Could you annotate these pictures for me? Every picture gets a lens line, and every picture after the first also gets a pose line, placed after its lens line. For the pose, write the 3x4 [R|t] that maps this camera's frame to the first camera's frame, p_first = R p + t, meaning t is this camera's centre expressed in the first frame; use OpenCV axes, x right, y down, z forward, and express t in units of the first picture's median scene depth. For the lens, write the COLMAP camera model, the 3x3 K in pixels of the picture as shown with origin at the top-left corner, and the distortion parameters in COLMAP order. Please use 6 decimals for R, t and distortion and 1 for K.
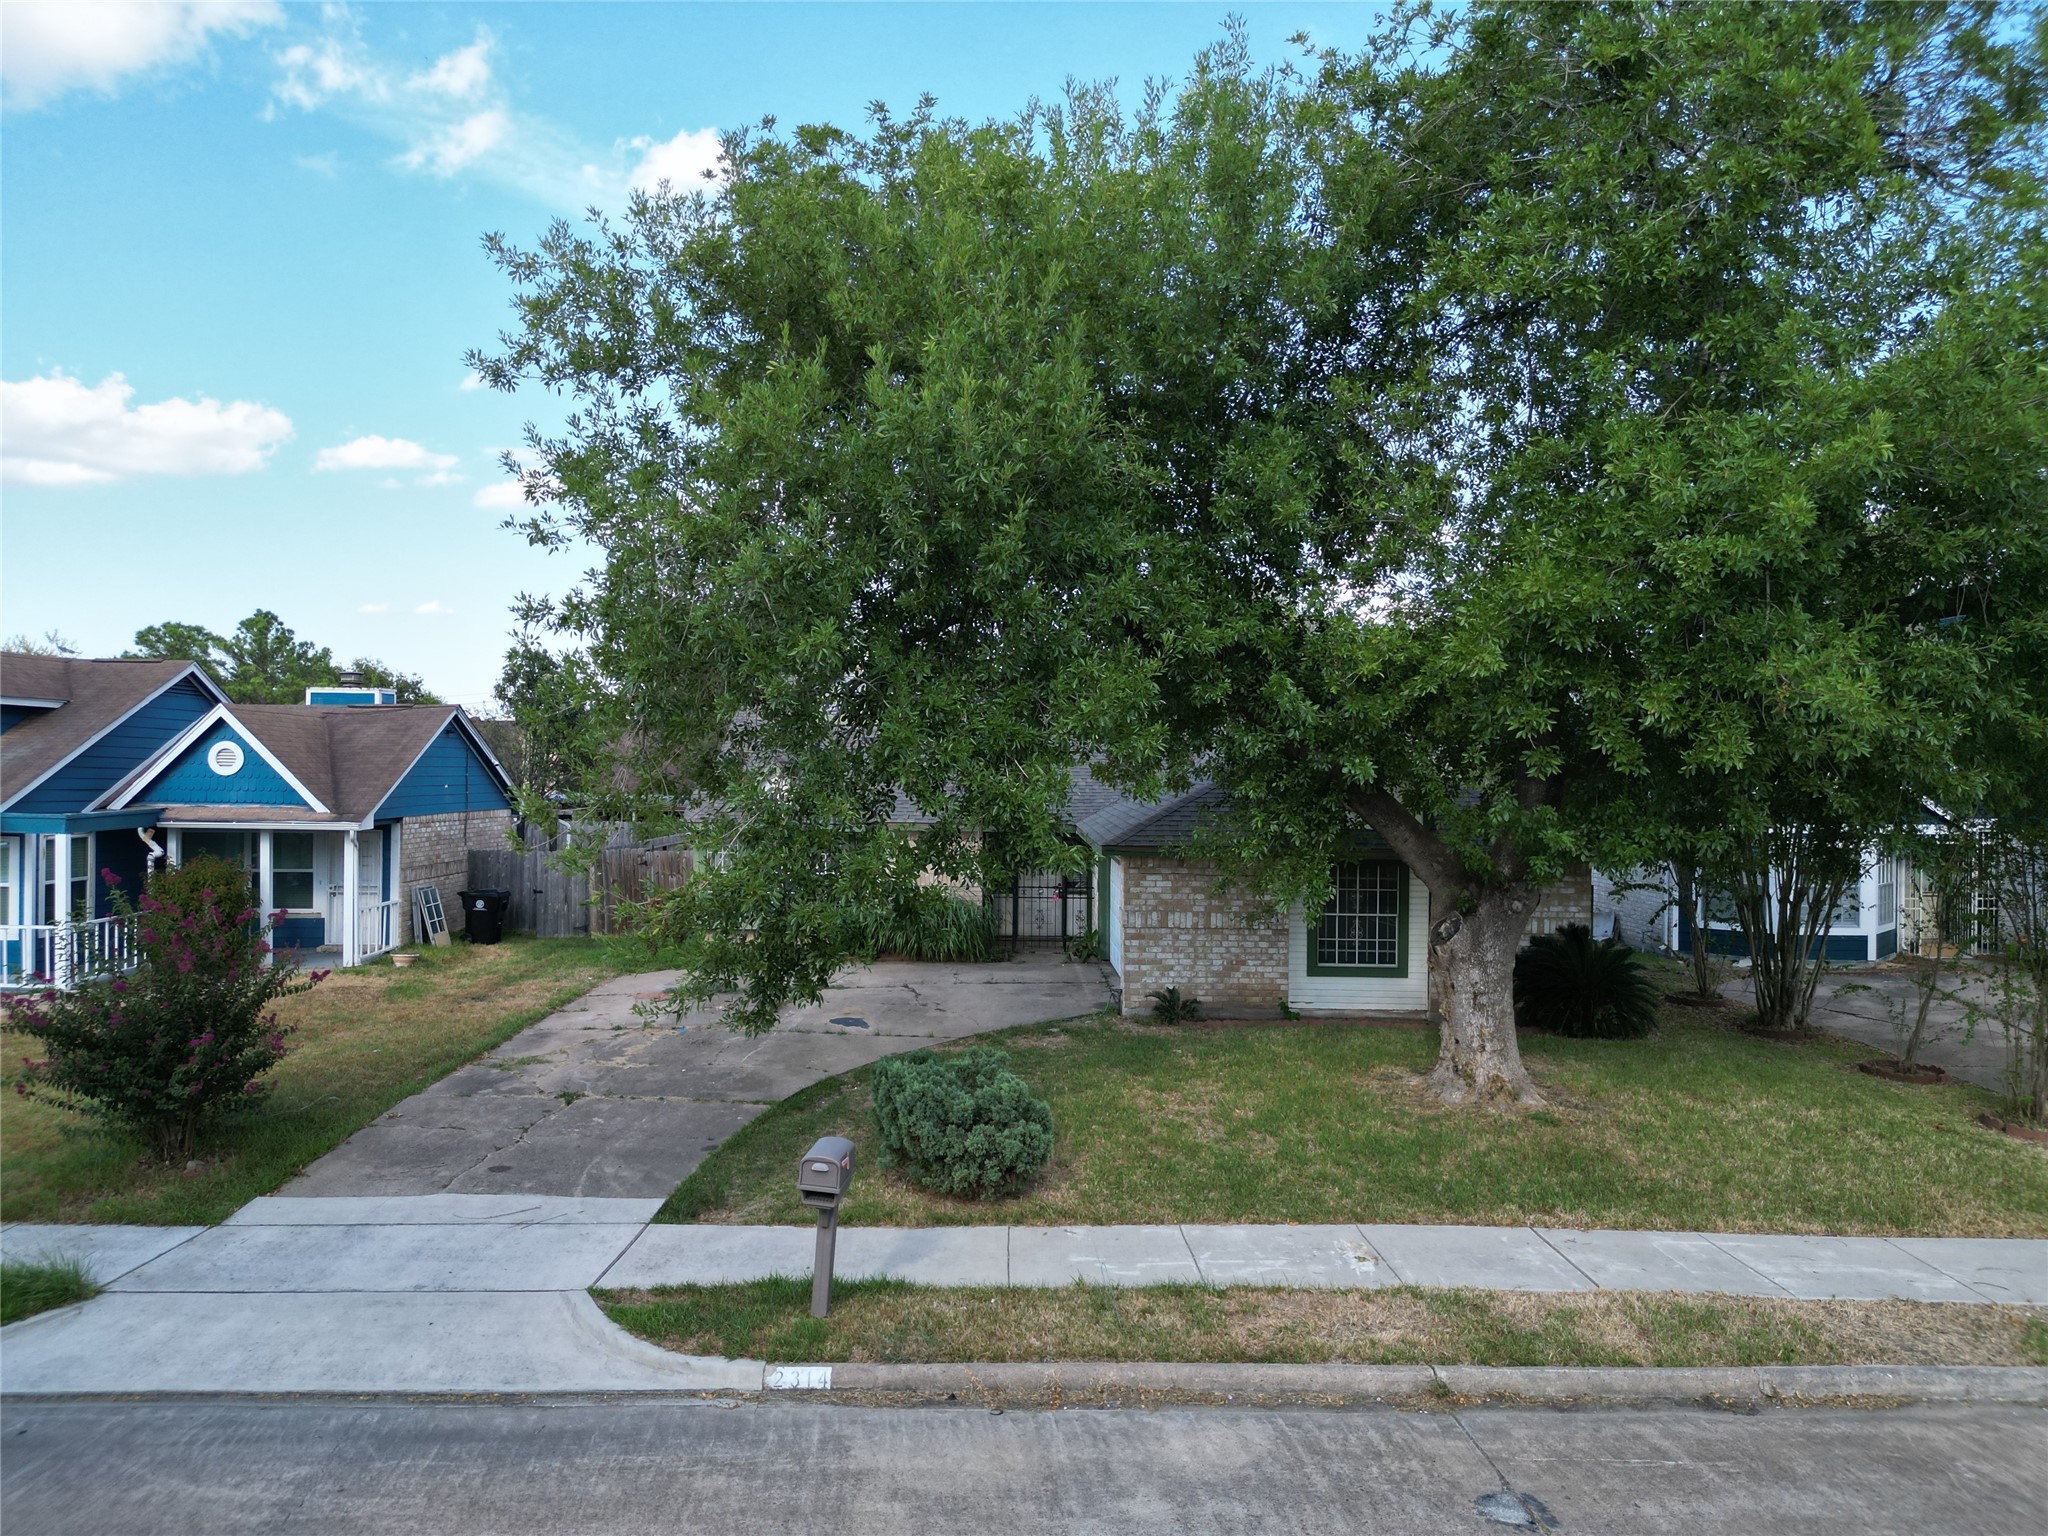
lens RADIAL K [[1421.9, 0, 1024.0], [0, 1421.9, 768.0], [0, 0, 1]] dist [0.009227, -0.003637]
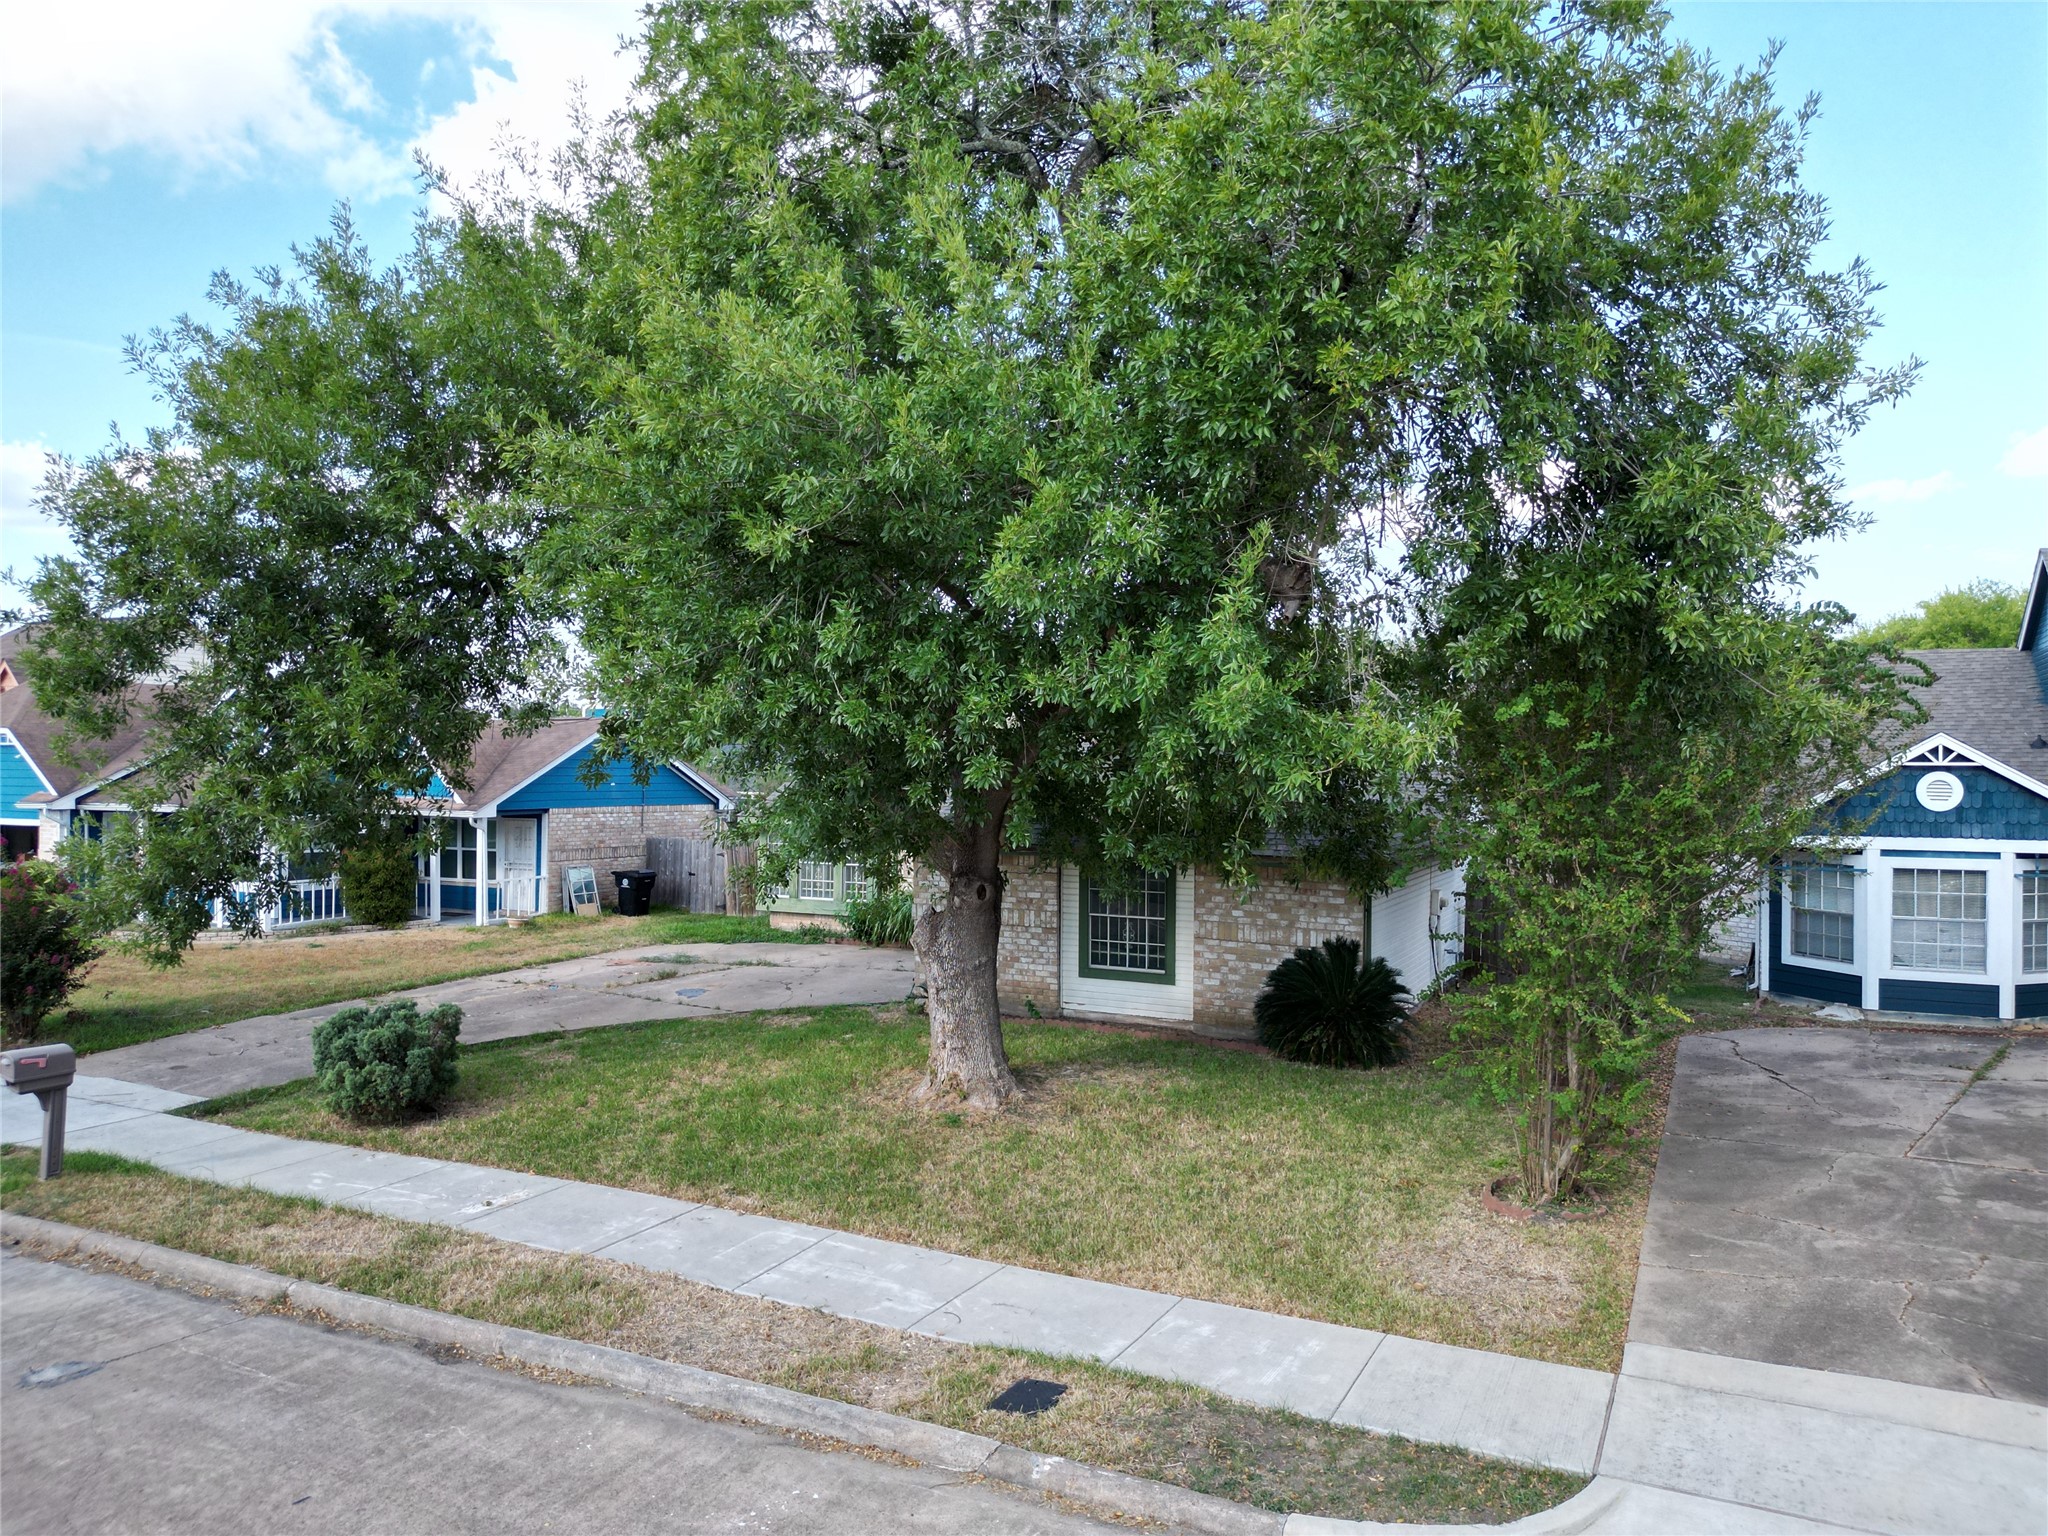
lens RADIAL K [[1421.9, 0, 1024.0], [0, 1421.9, 768.0], [0, 0, 1]] dist [0.009227, -0.003637]
pose [[0.902480, 0.000963, -0.430730, 0.590706], [-0.004146, 0.999971, -0.006452, 0.009265], [0.430711, 0.007608, 0.902458, 0.103694]]
